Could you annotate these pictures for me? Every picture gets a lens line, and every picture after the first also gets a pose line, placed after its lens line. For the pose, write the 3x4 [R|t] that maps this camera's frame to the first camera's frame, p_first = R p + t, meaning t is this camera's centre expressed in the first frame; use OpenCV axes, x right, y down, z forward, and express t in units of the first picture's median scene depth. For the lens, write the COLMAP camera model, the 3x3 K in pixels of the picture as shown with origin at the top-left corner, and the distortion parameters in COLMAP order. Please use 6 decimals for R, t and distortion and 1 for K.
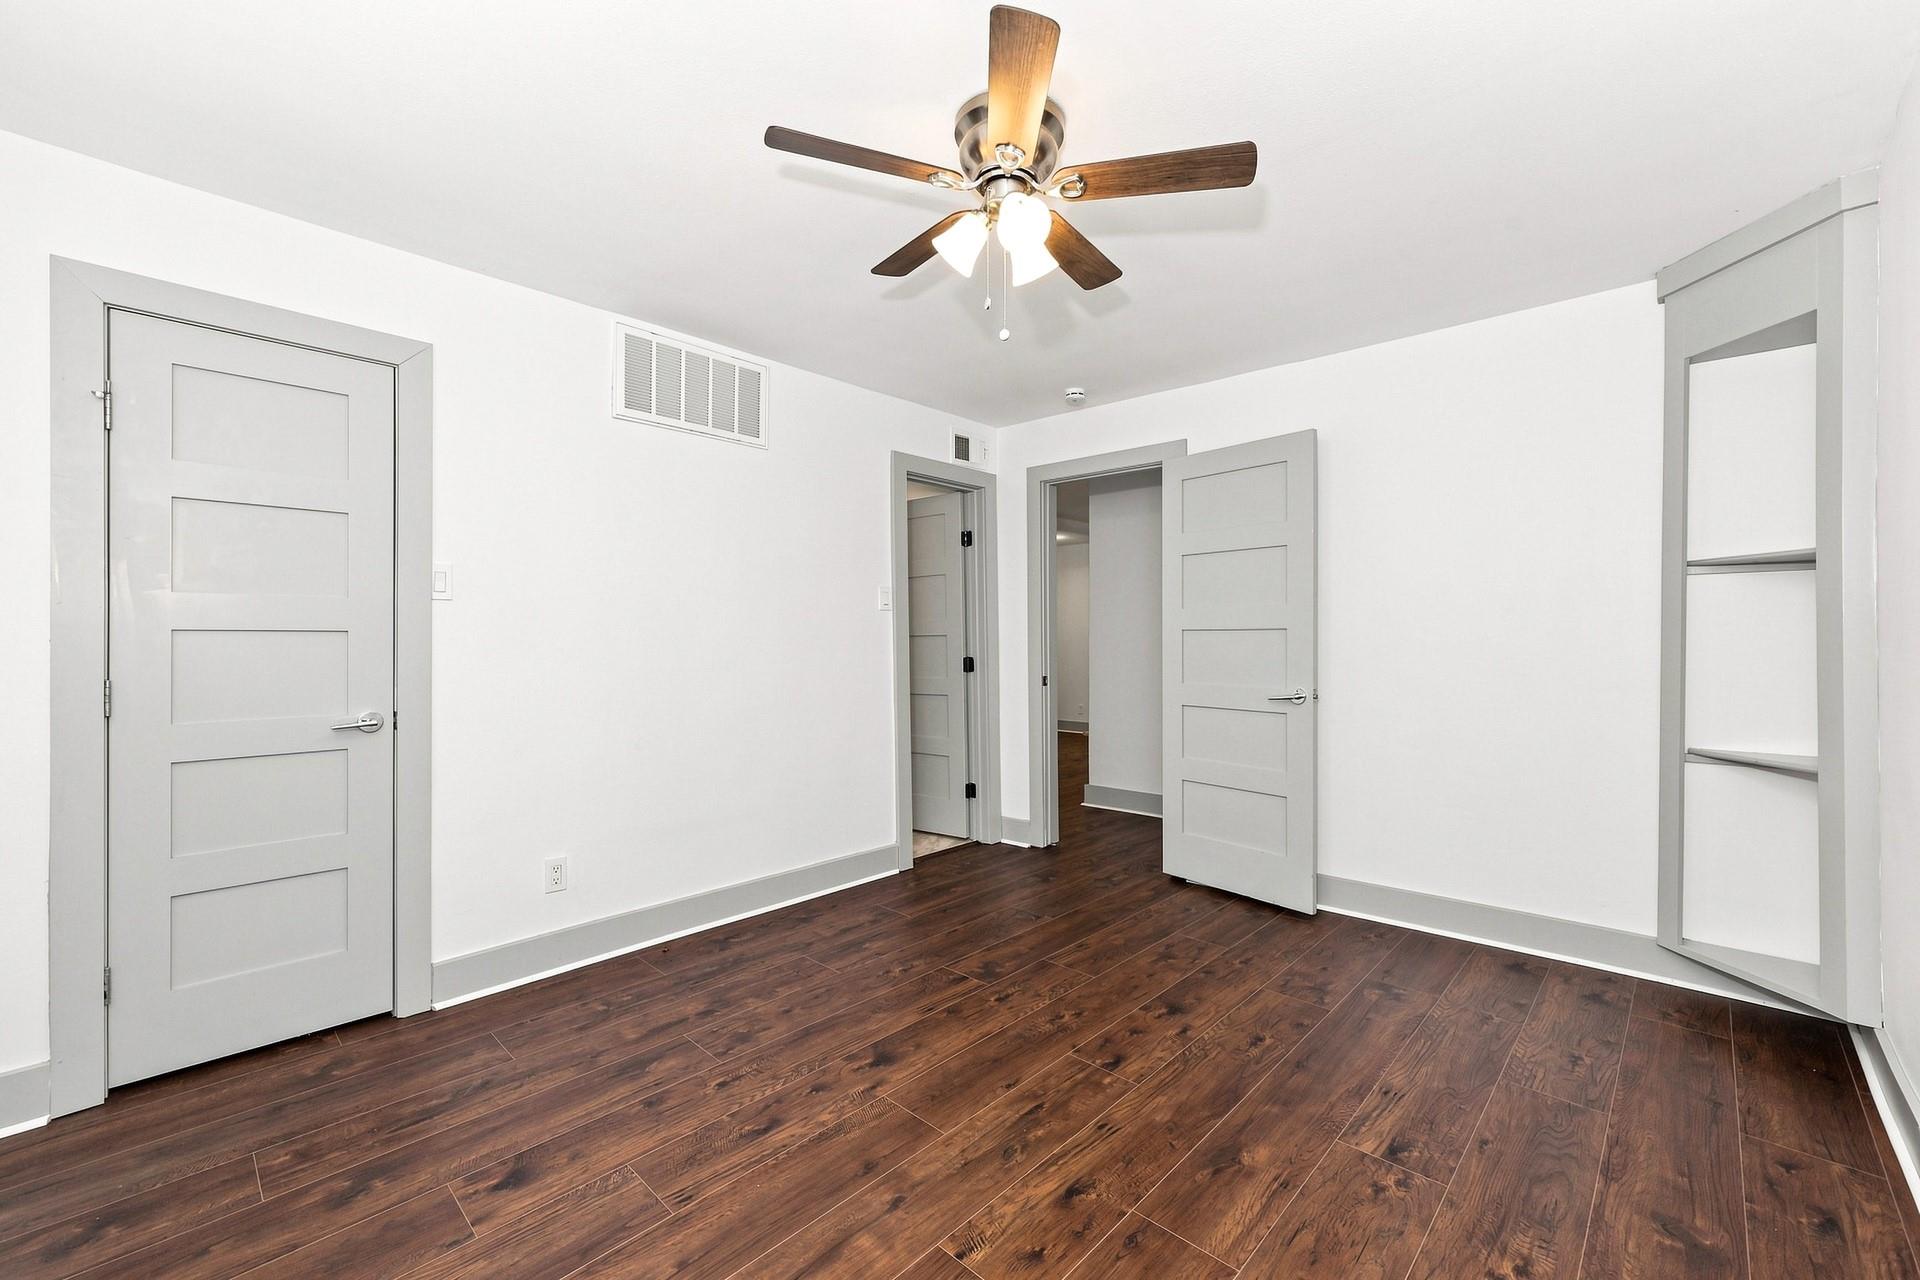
lens RADIAL K [[771.0, 0, 960.0], [0, 771.0, 640.0], [0, 0, 1]] dist [0.001859, 0.000269]
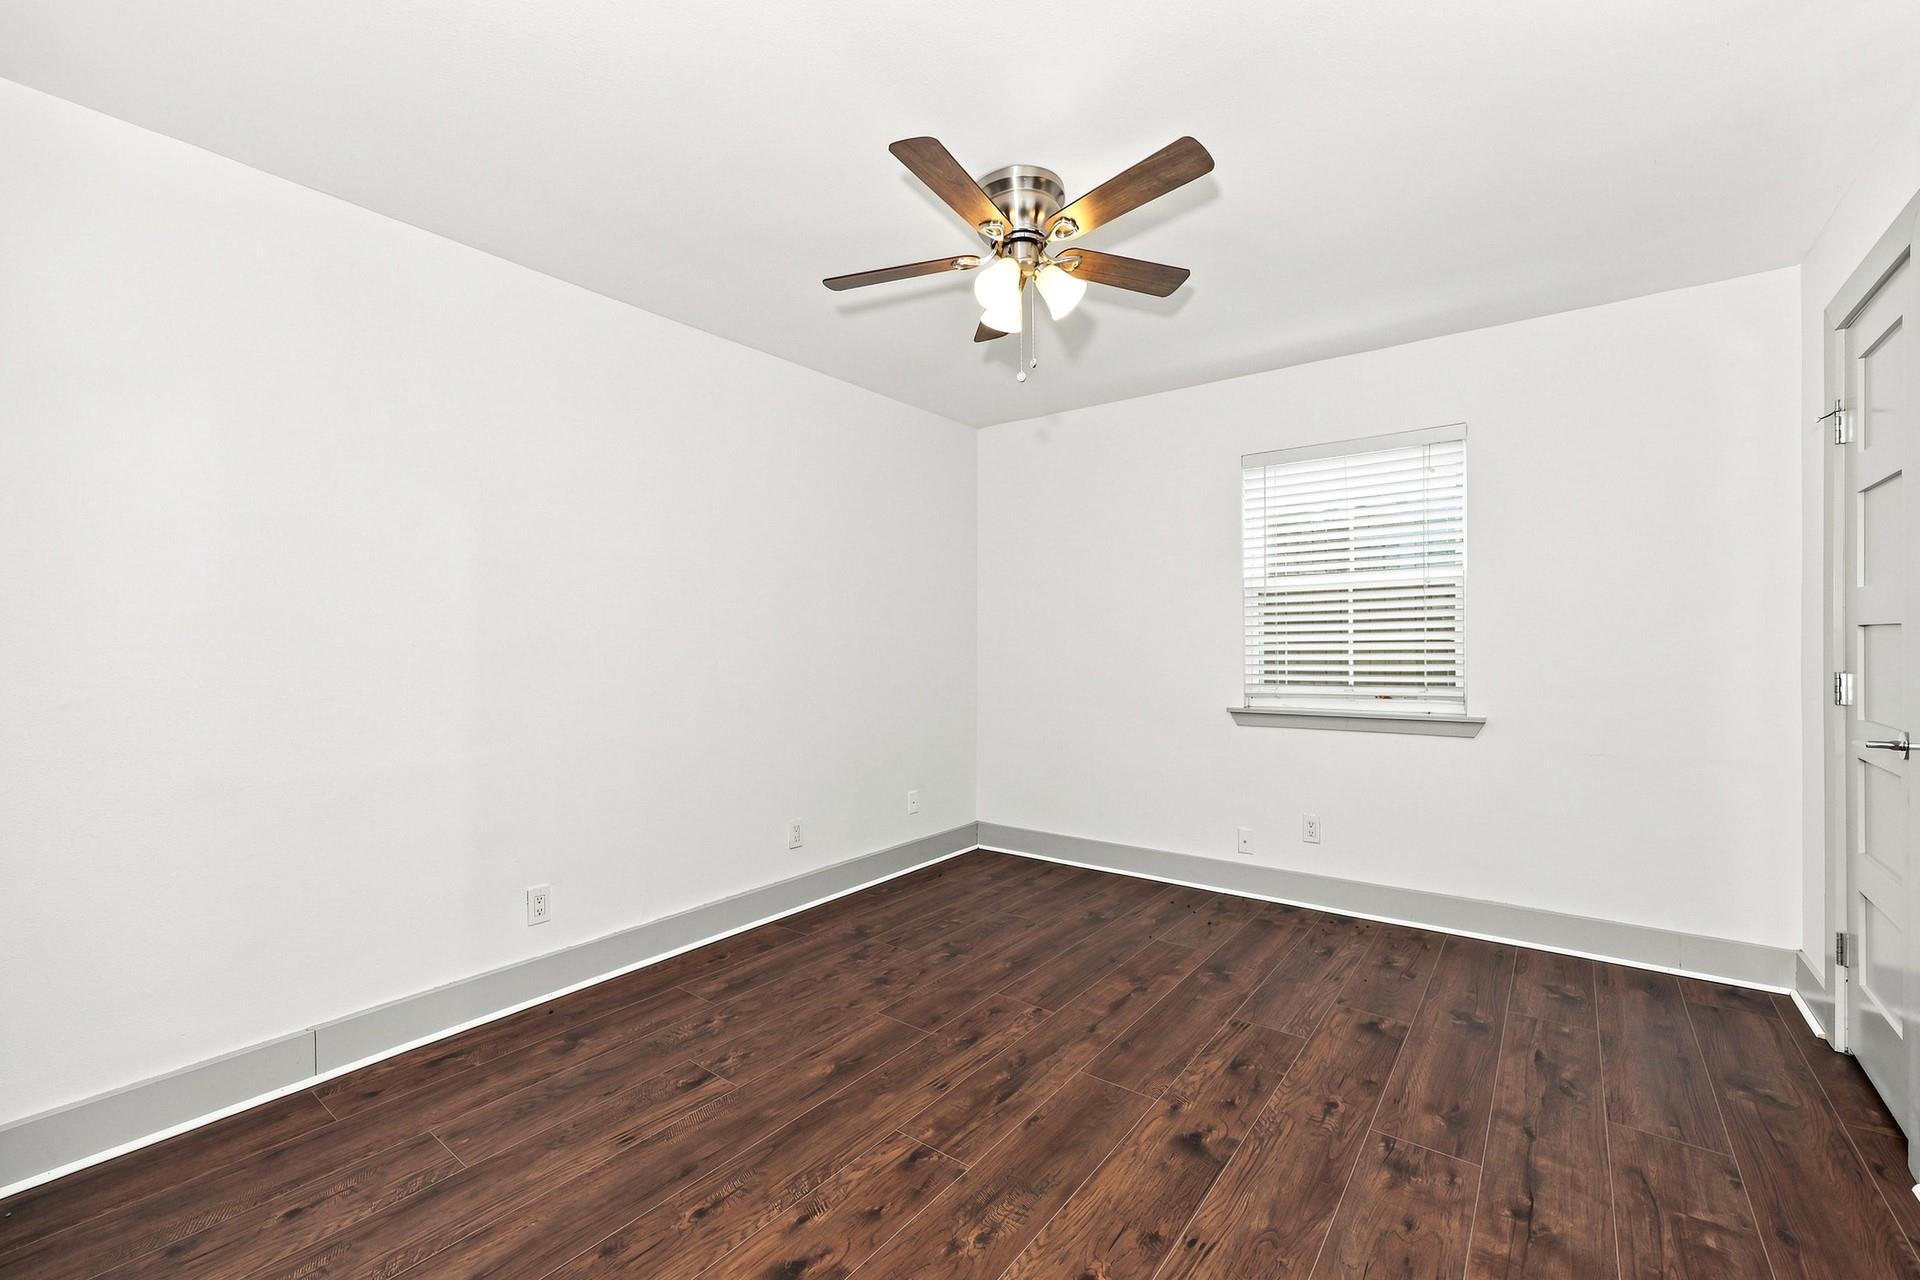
lens RADIAL K [[771.0, 0, 960.0], [0, 771.0, 640.0], [0, 0, 1]] dist [0.001859, 0.000269]
pose [[-0.994267, 0.010477, -0.106412, 0.258135], [0.010885, 0.999935, -0.003252, -0.001001], [0.106371, -0.004392, -0.994317, 2.004367]]
